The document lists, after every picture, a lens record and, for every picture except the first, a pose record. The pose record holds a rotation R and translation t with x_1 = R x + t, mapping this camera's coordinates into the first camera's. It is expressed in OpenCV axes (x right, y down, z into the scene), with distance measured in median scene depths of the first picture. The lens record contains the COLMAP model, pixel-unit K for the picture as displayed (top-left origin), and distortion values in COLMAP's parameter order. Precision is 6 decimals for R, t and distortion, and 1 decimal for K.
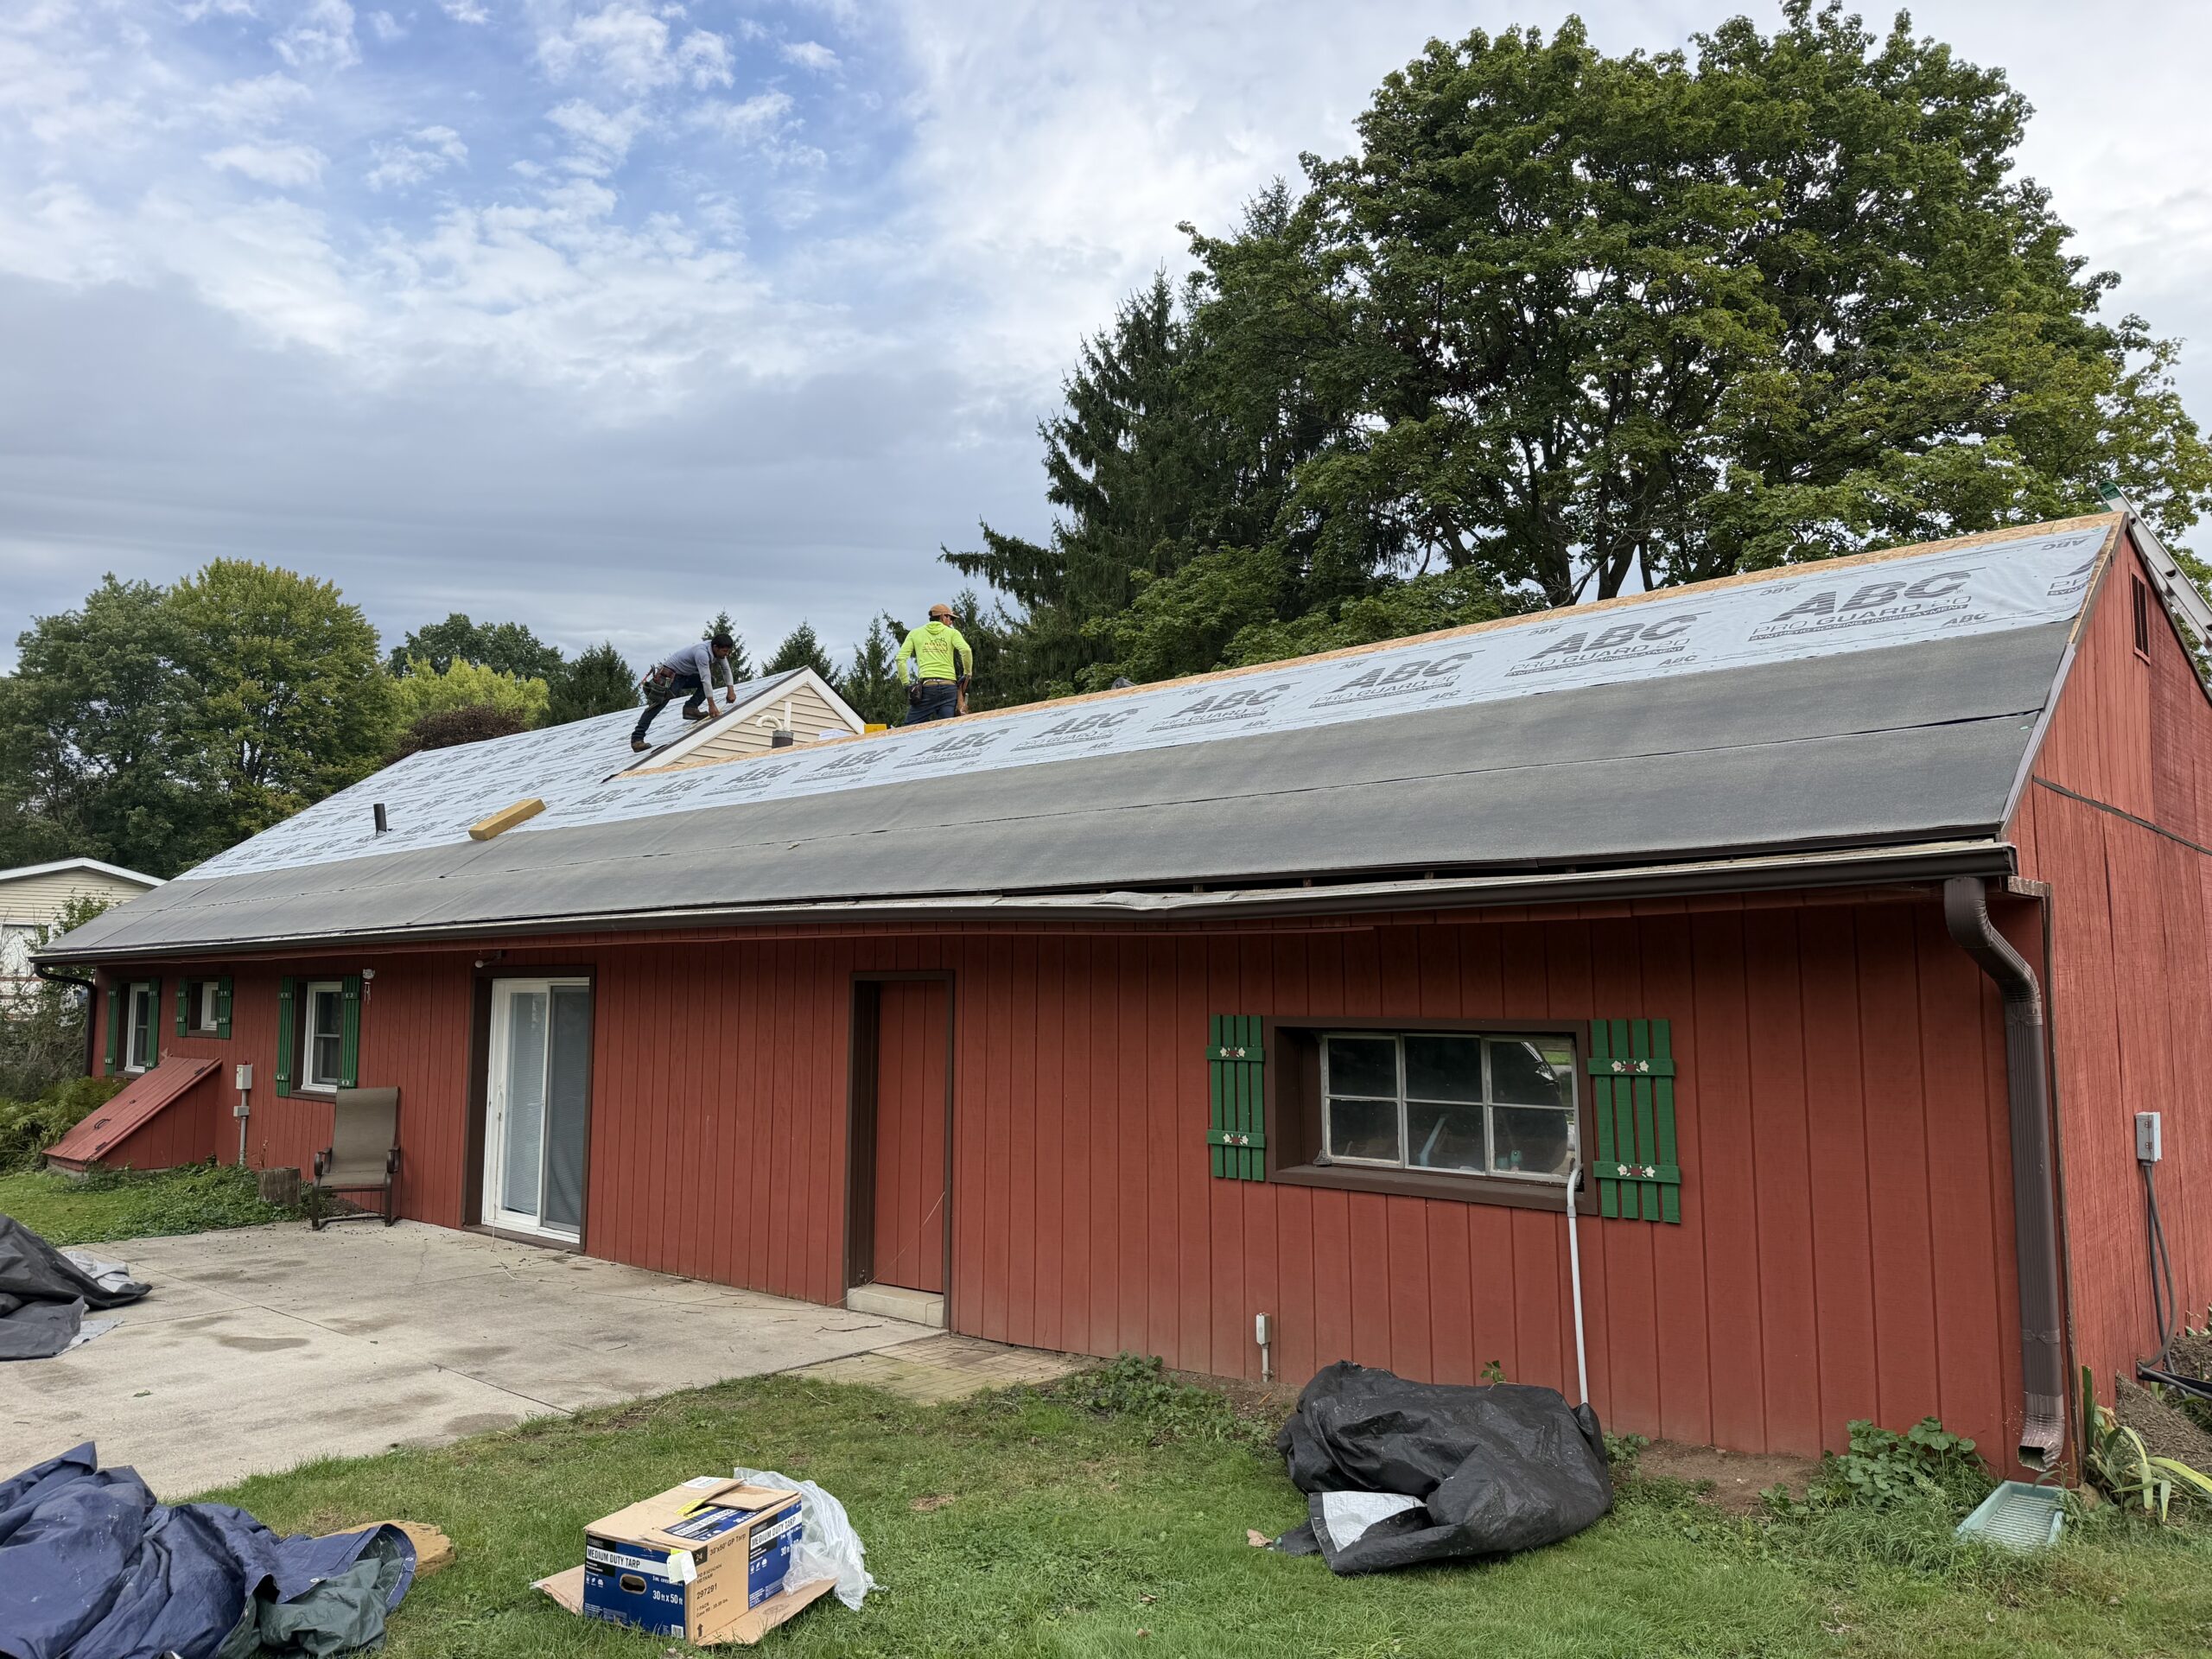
lens RADIAL K [[1548.6, 0, 1112.0], [0, 1548.6, 839.9], [0, 0, 1]] dist [0.022049, -0.034588]
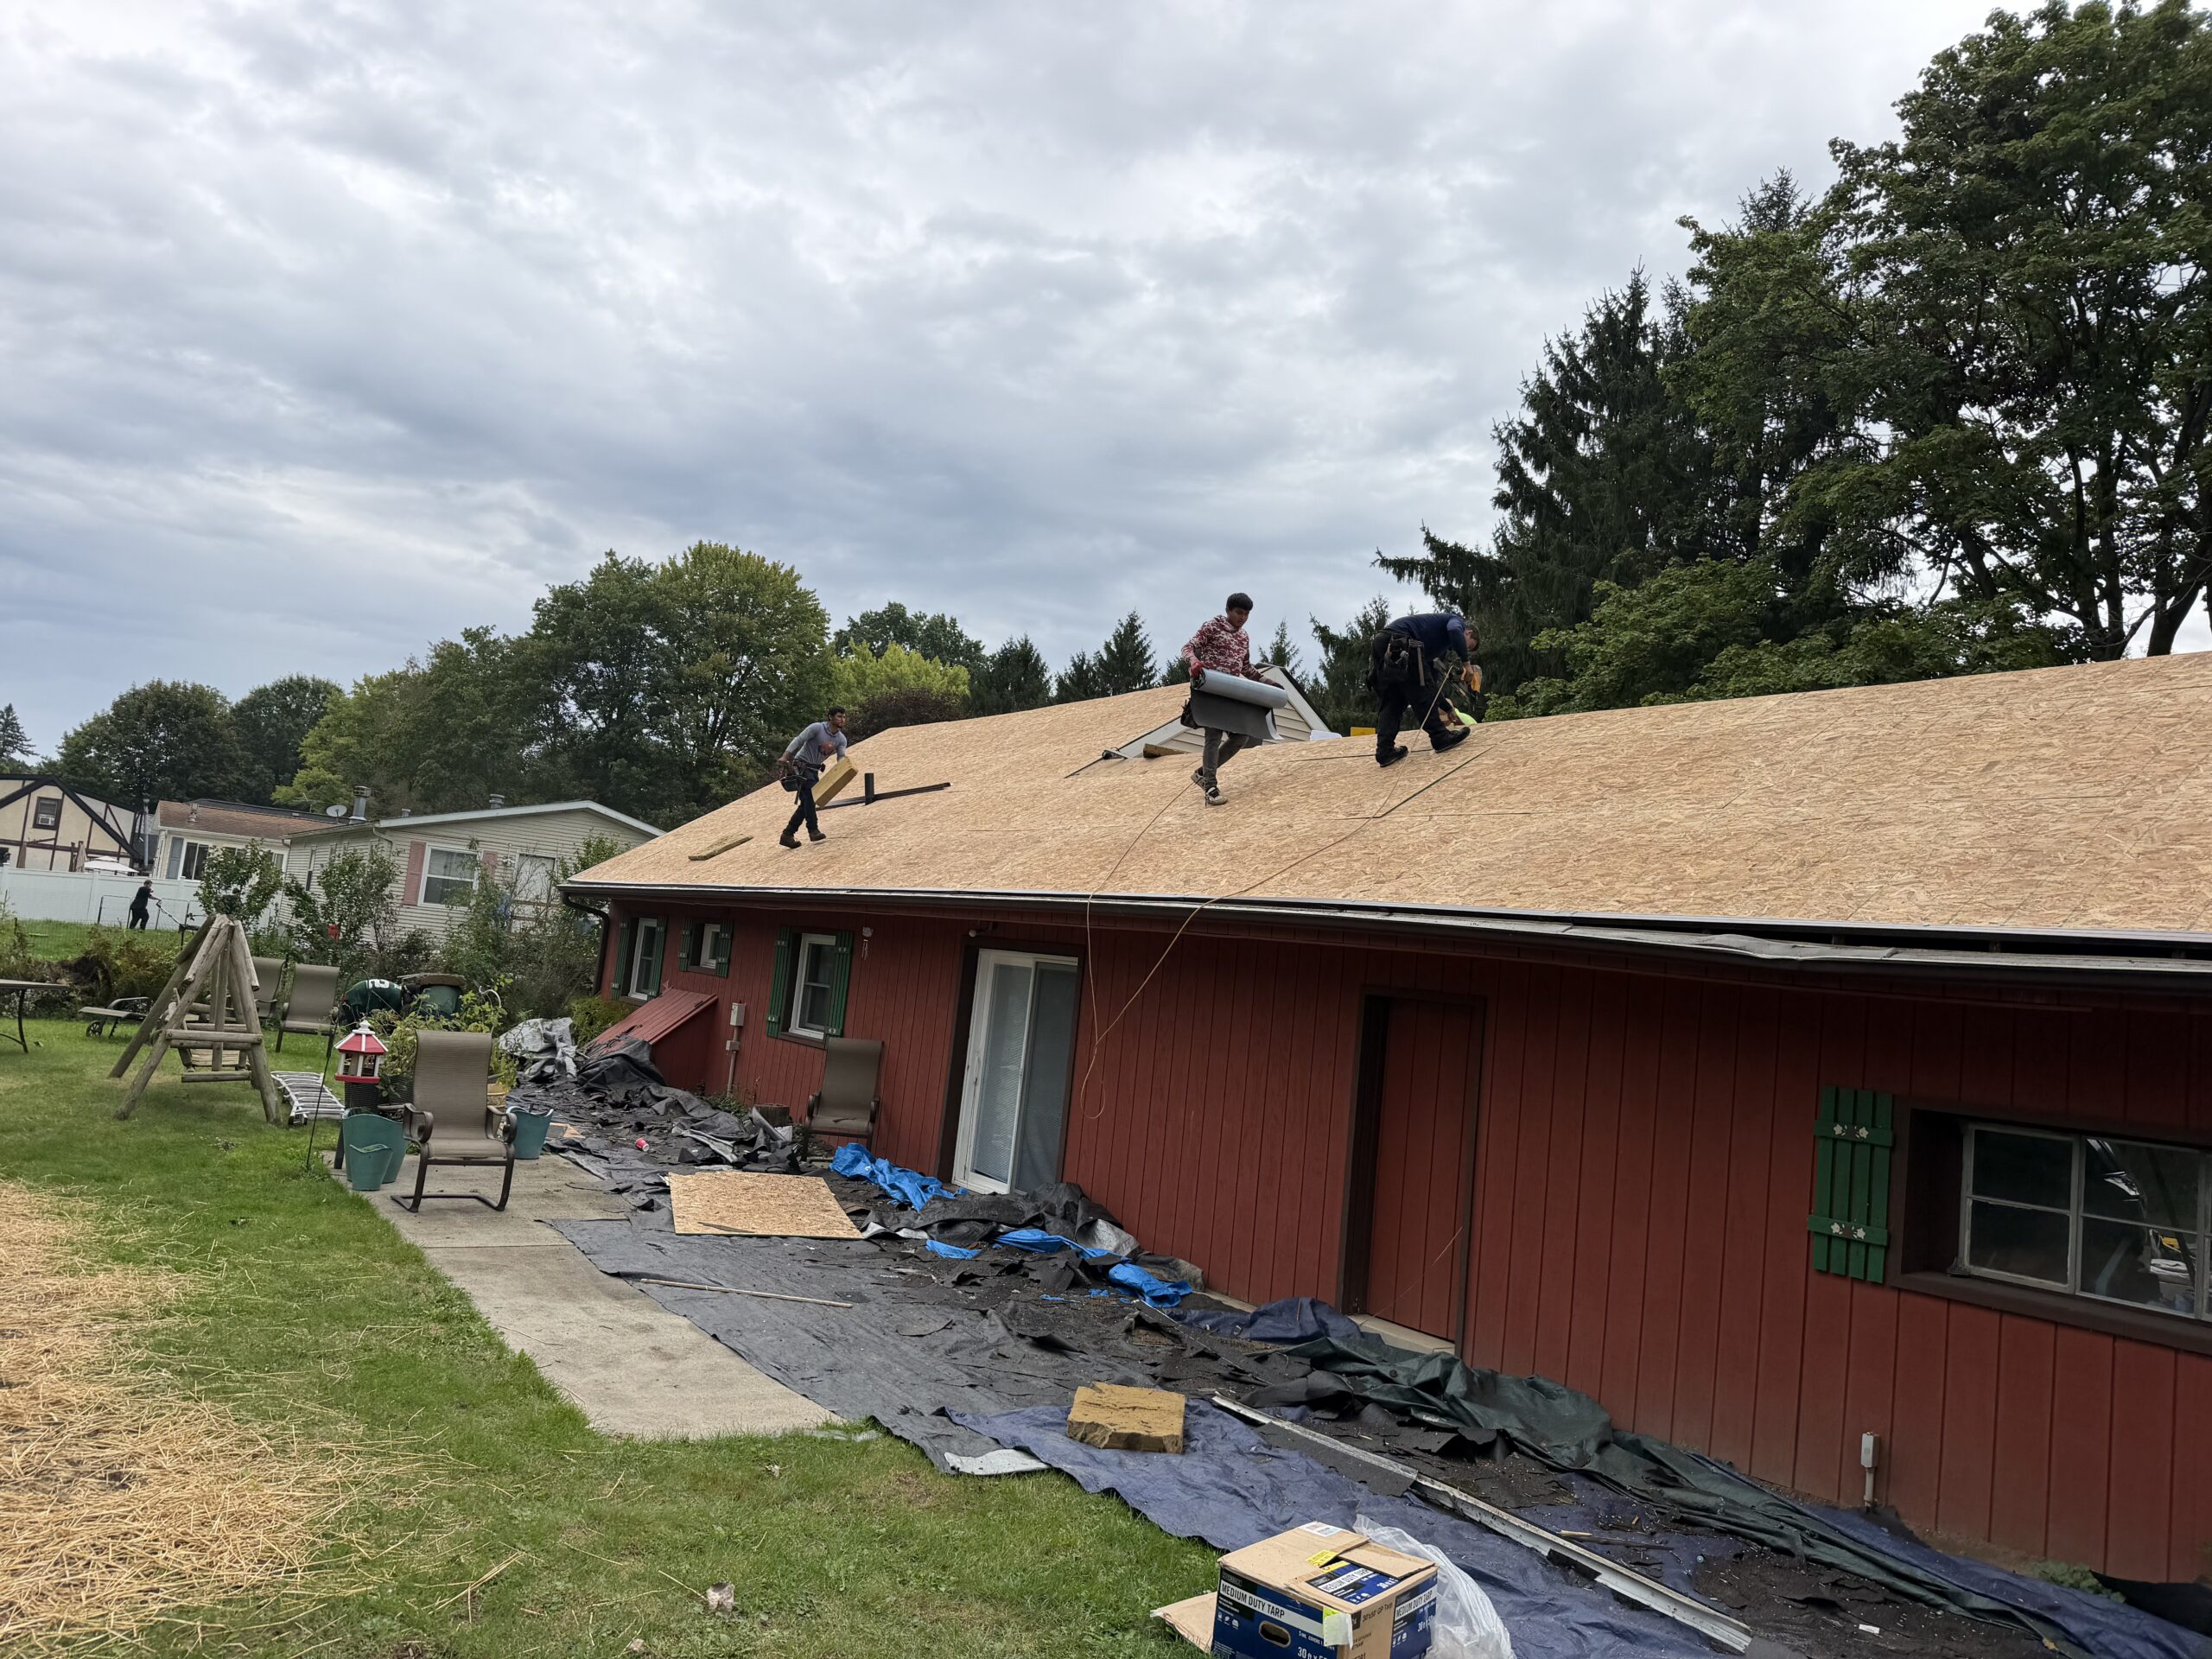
lens RADIAL K [[1542.1, 0, 1090.2], [0, 1542.1, 822.7], [0, 0, 1]] dist [0.047586, -0.065597]
pose [[0.964490, 0.080926, -0.251418, -0.037395], [-0.084566, 0.996411, -0.003688, 0.001209], [0.250217, 0.024819, 0.967872, 0.009965]]
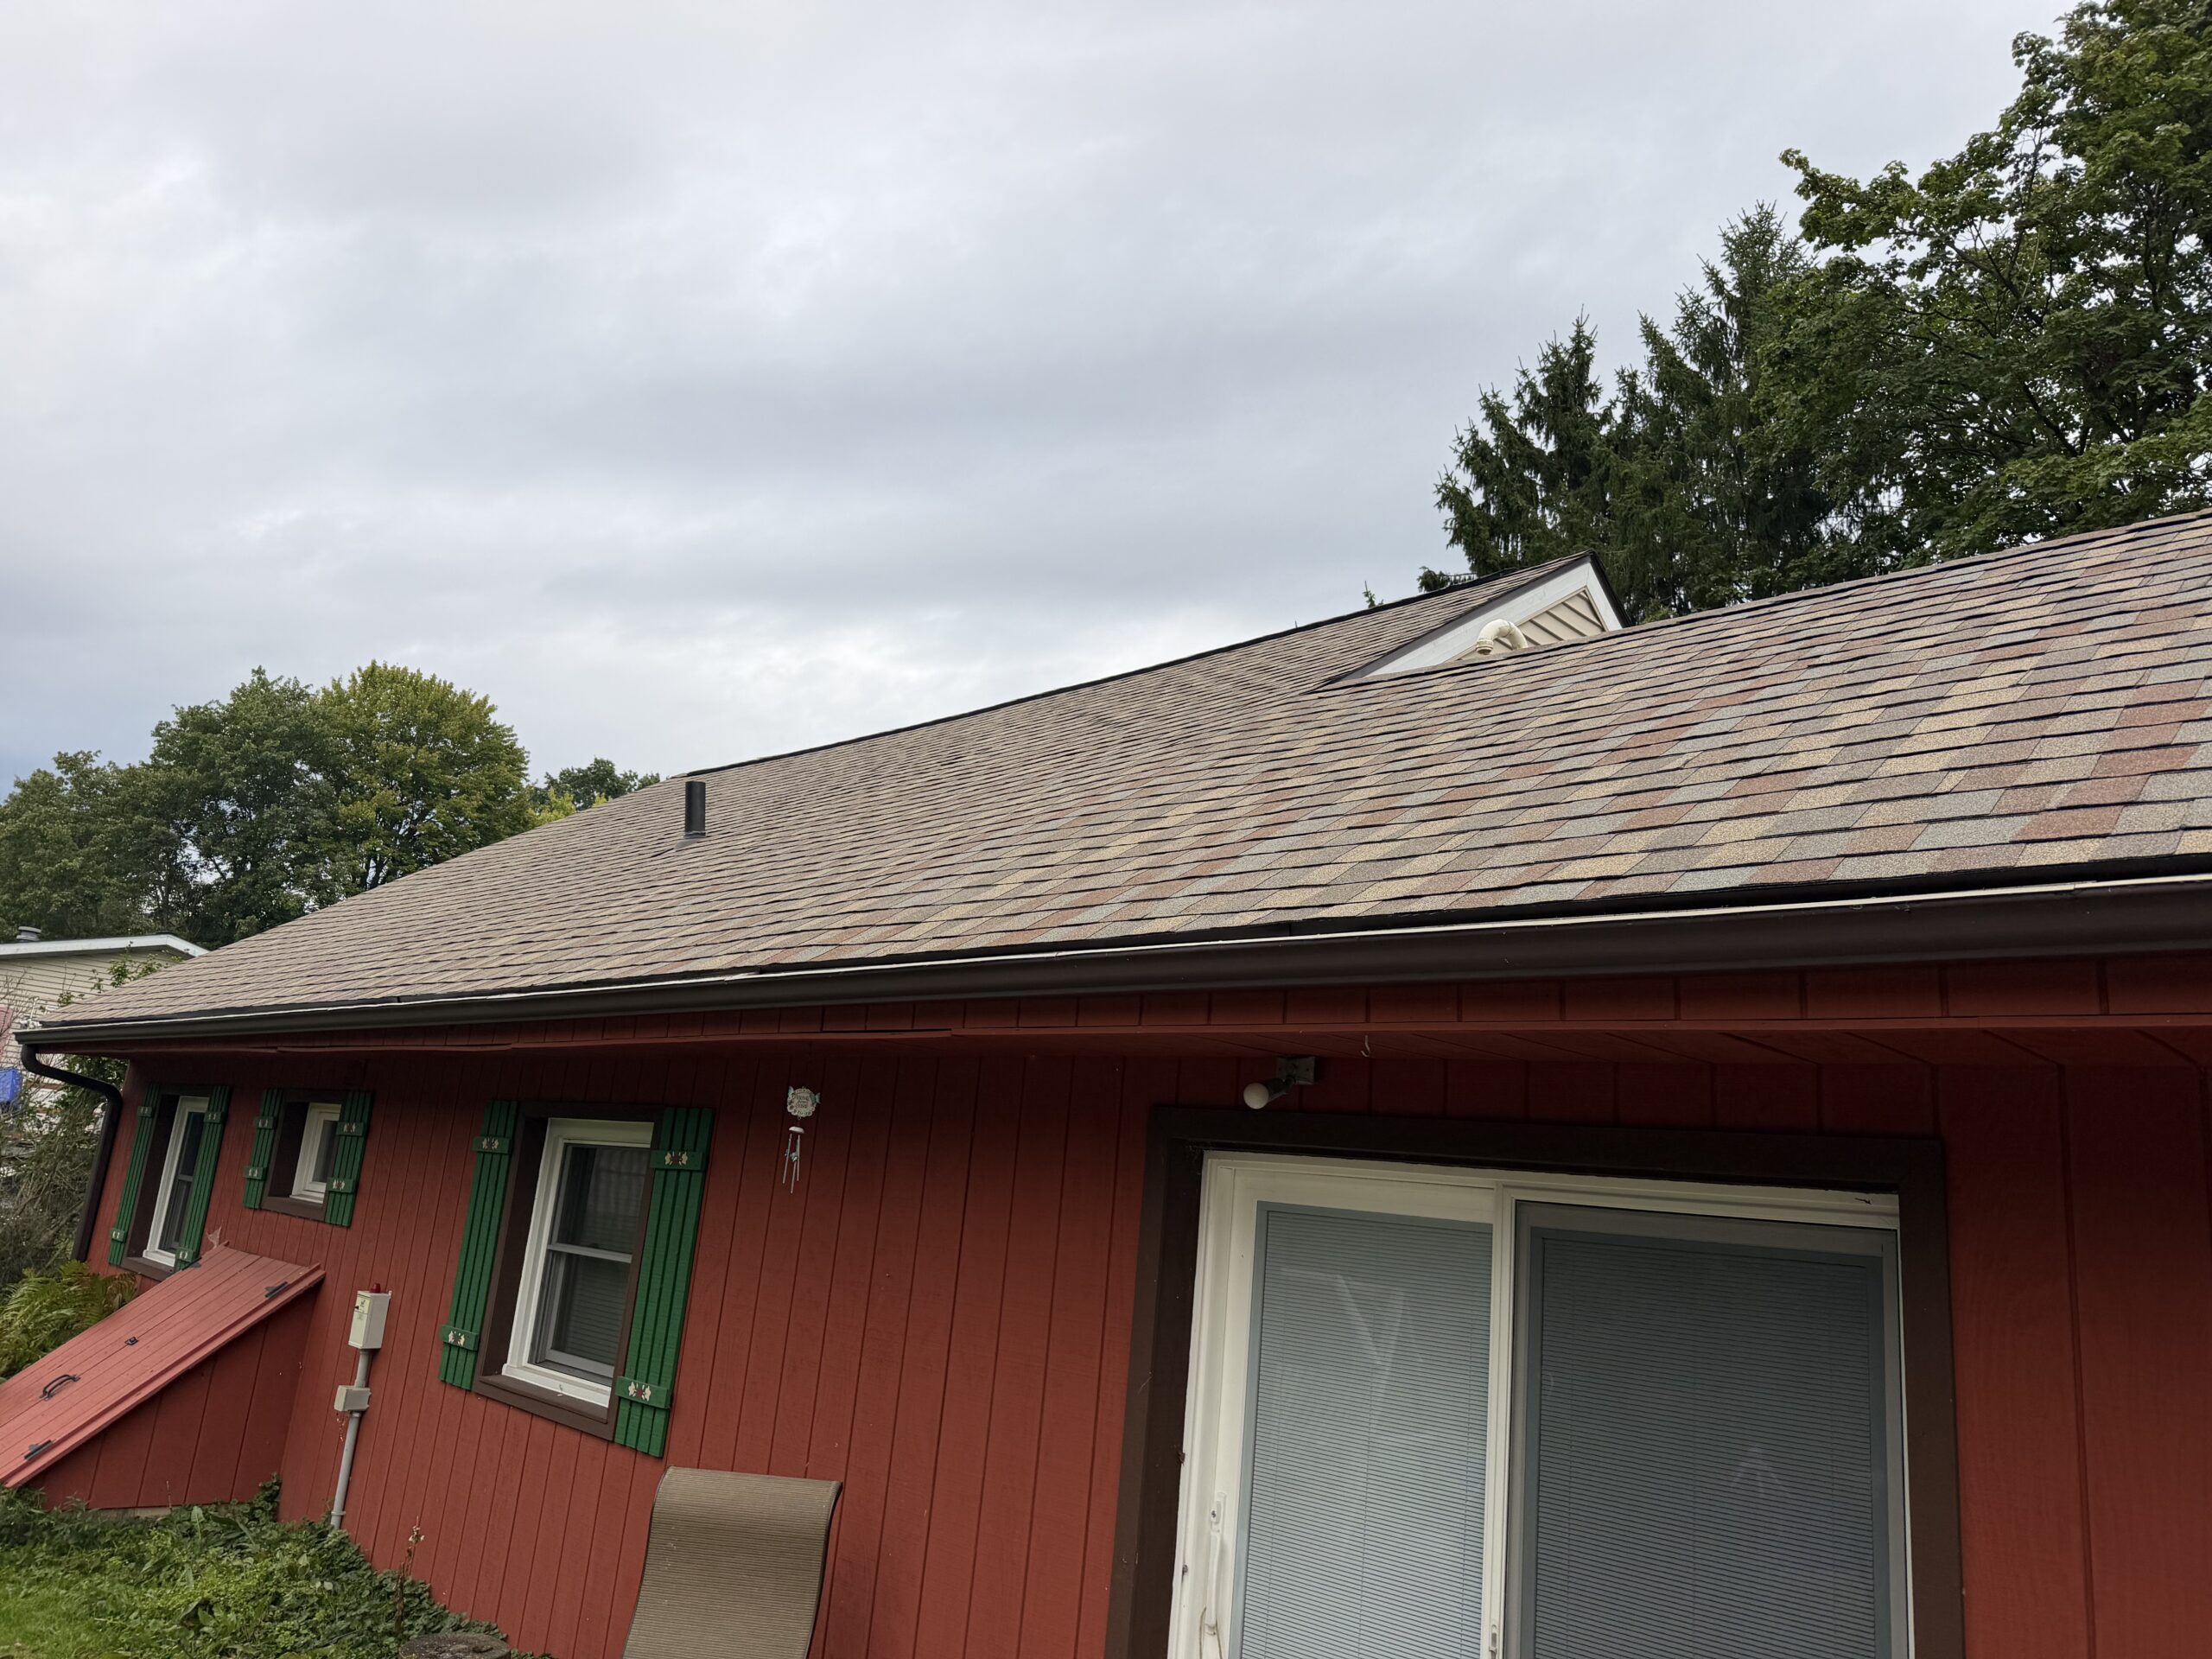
lens RADIAL K [[1575.4, 0, 1106.0], [0, 1575.4, 829.5], [0, 0, 1]] dist [0.027472, -0.039953]
pose [[0.994330, 0.077722, -0.072576, -0.202211], [-0.087054, 0.986902, -0.135815, 0.034919], [0.061070, 0.141363, 0.988072, 0.336747]]
